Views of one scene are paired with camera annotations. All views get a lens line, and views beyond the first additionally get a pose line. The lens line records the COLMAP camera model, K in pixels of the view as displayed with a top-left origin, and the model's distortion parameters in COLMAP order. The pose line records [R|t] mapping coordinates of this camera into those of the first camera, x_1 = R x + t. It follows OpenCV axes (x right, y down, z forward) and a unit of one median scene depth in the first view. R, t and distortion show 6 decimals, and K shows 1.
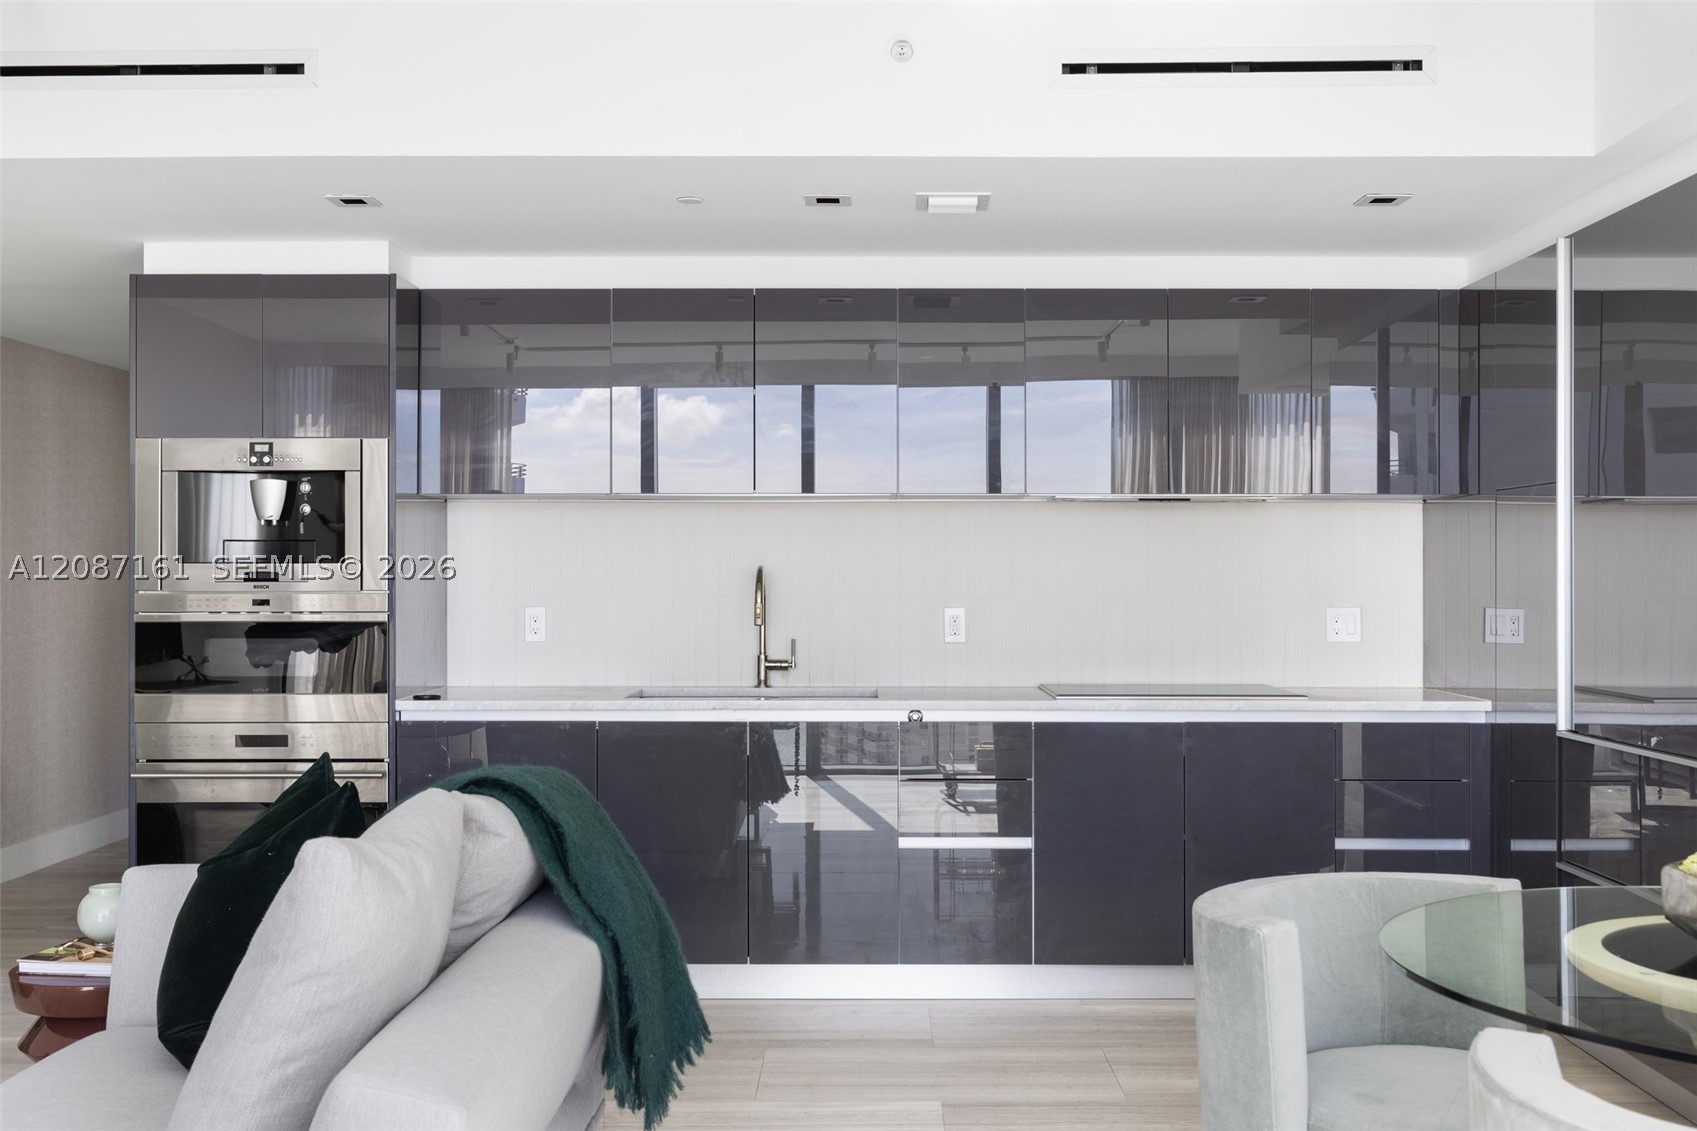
lens RADIAL K [[1719.1, 0, 851.6], [0, 1719.1, 520.2], [0, 0, 1]] dist [0.105446, -0.002096]
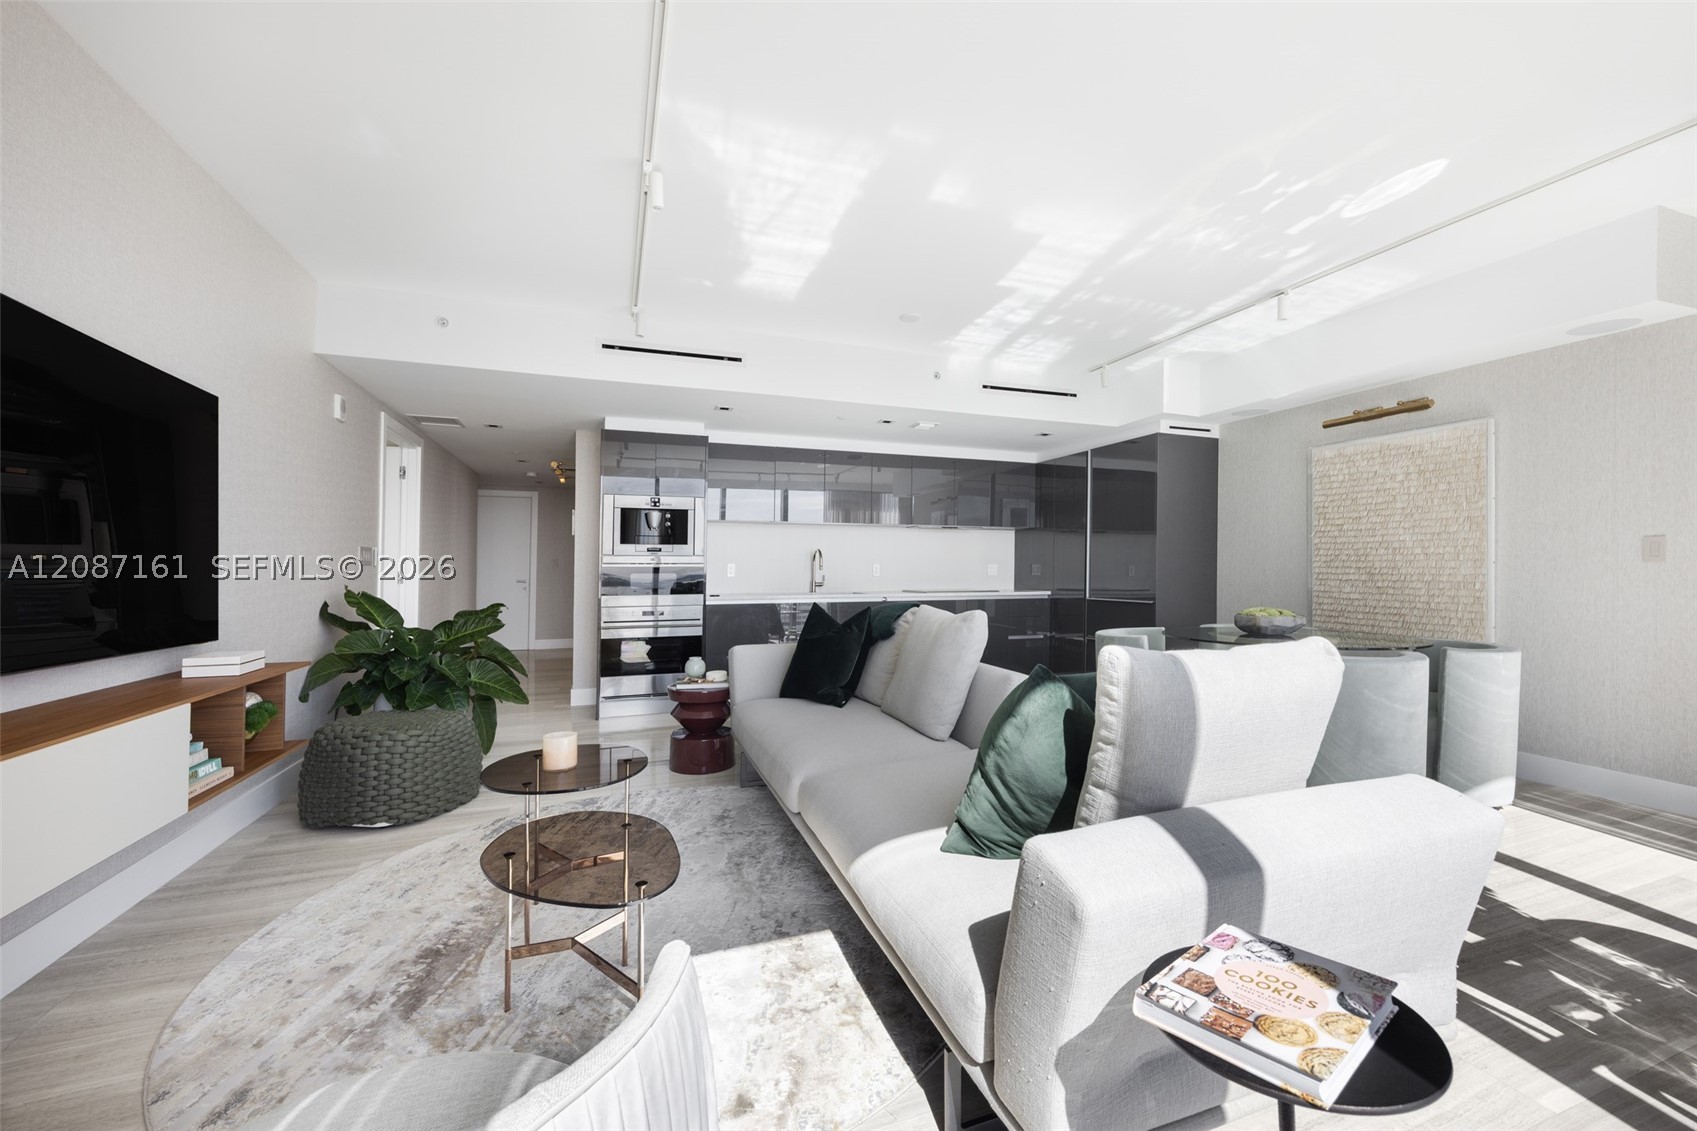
lens RADIAL K [[665.2, 0, 849.4], [0, 665.2, 571.2], [0, 0, 1]] dist [-0.000311, -0.000088]
pose [[0.935389, -0.002820, 0.353610, -0.412886], [-0.014258, 0.998854, 0.045684, 0.014462], [-0.353333, -0.047774, 0.934277, -0.026100]]
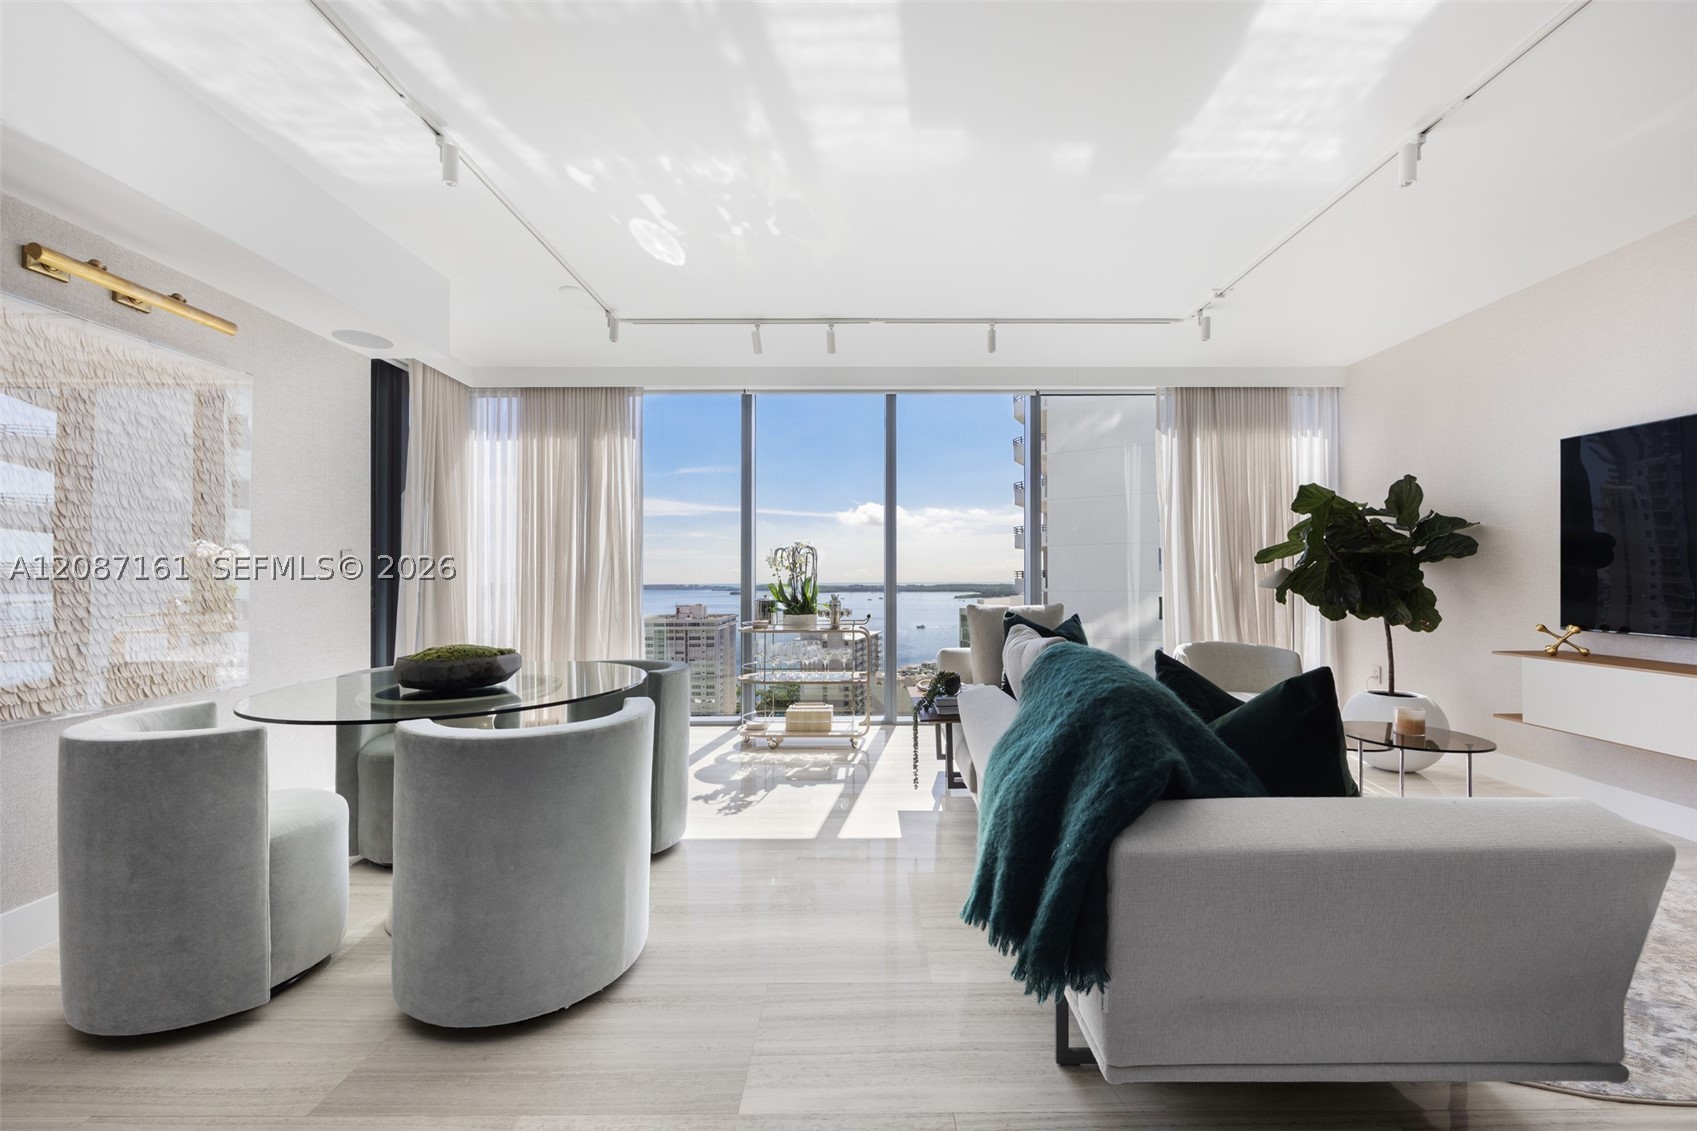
lens RADIAL K [[644.4, 0, 848.8], [0, 644.4, 573.1], [0, 0, 1]] dist [-0.000687, 0.000086]
pose [[-0.999956, 0.004374, -0.008345, 0.006873], [0.004788, 0.998728, -0.050189, 0.055659], [0.008114, -0.050227, -0.998705, 0.884643]]
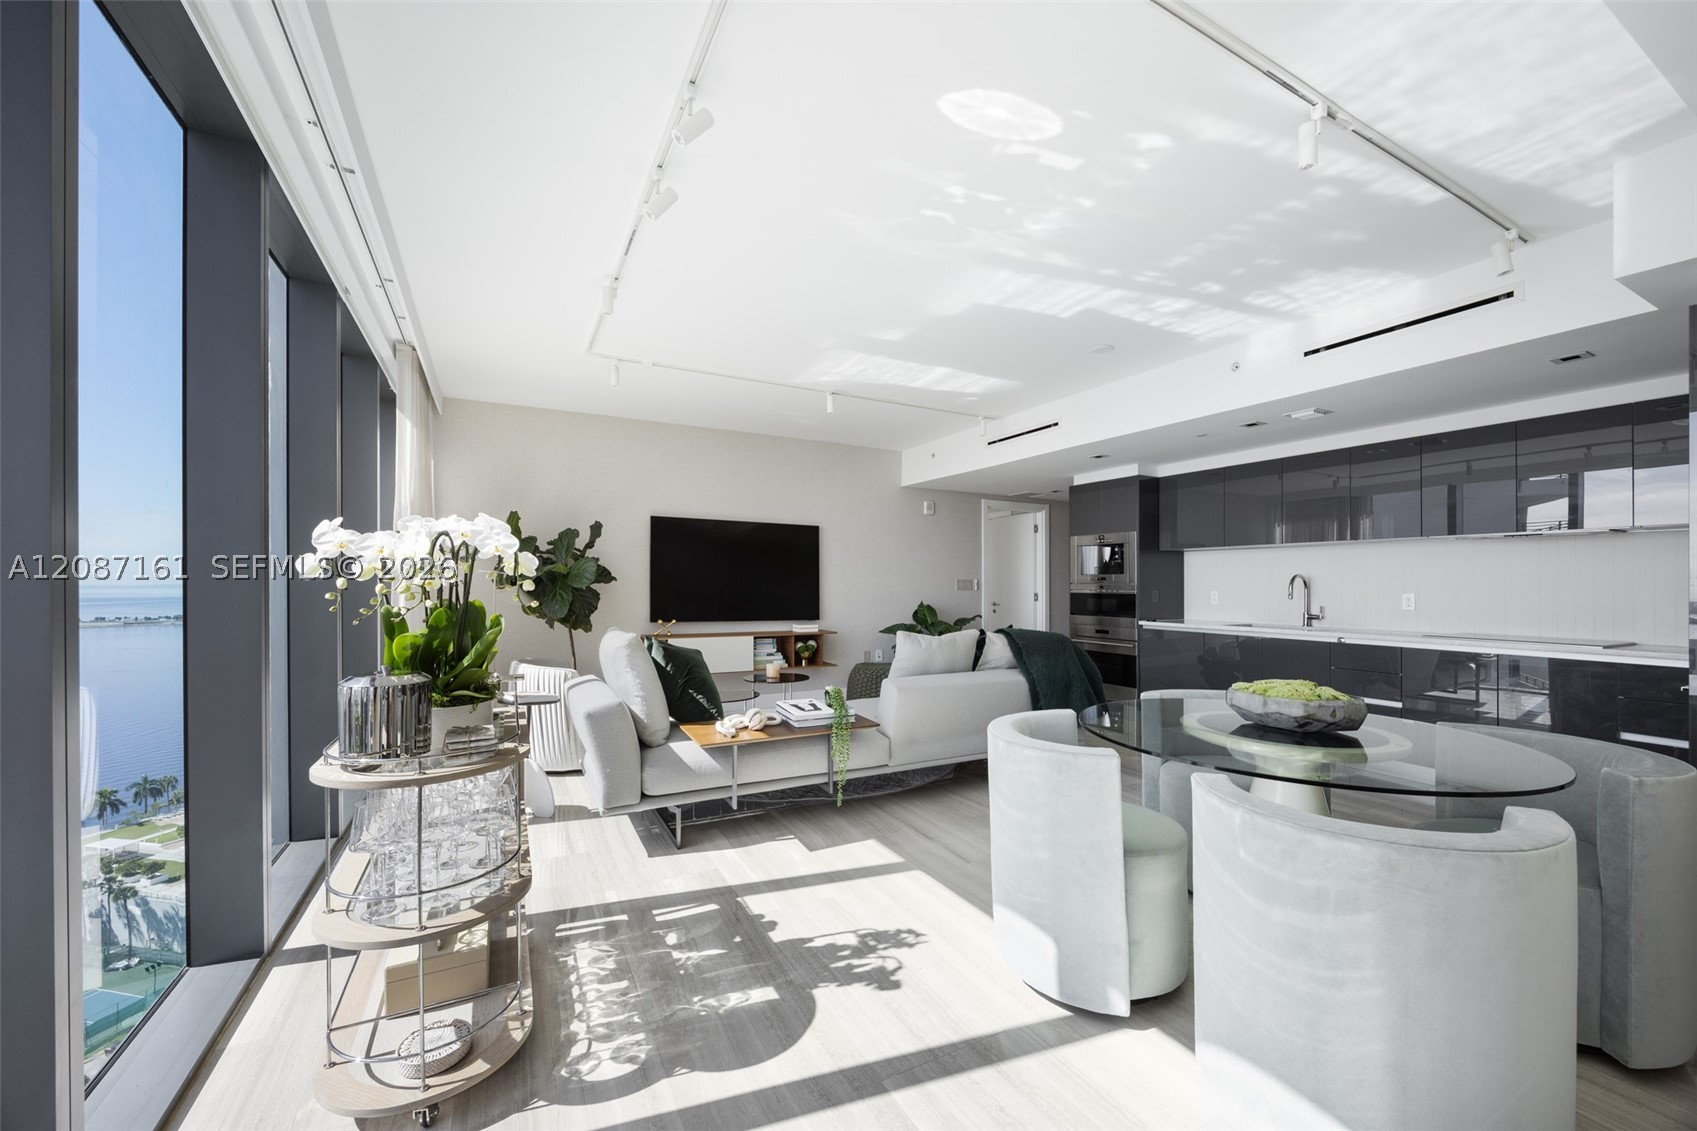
lens RADIAL K [[659.1, 0, 855.3], [0, 659.1, 581.1], [0, 0, 1]] dist [-0.000979, -0.000166]
pose [[0.479473, 0.001225, -0.877556, 0.476903], [0.030093, 0.999388, 0.017837, 0.002406], [0.877040, -0.034961, 0.479143, 0.046697]]
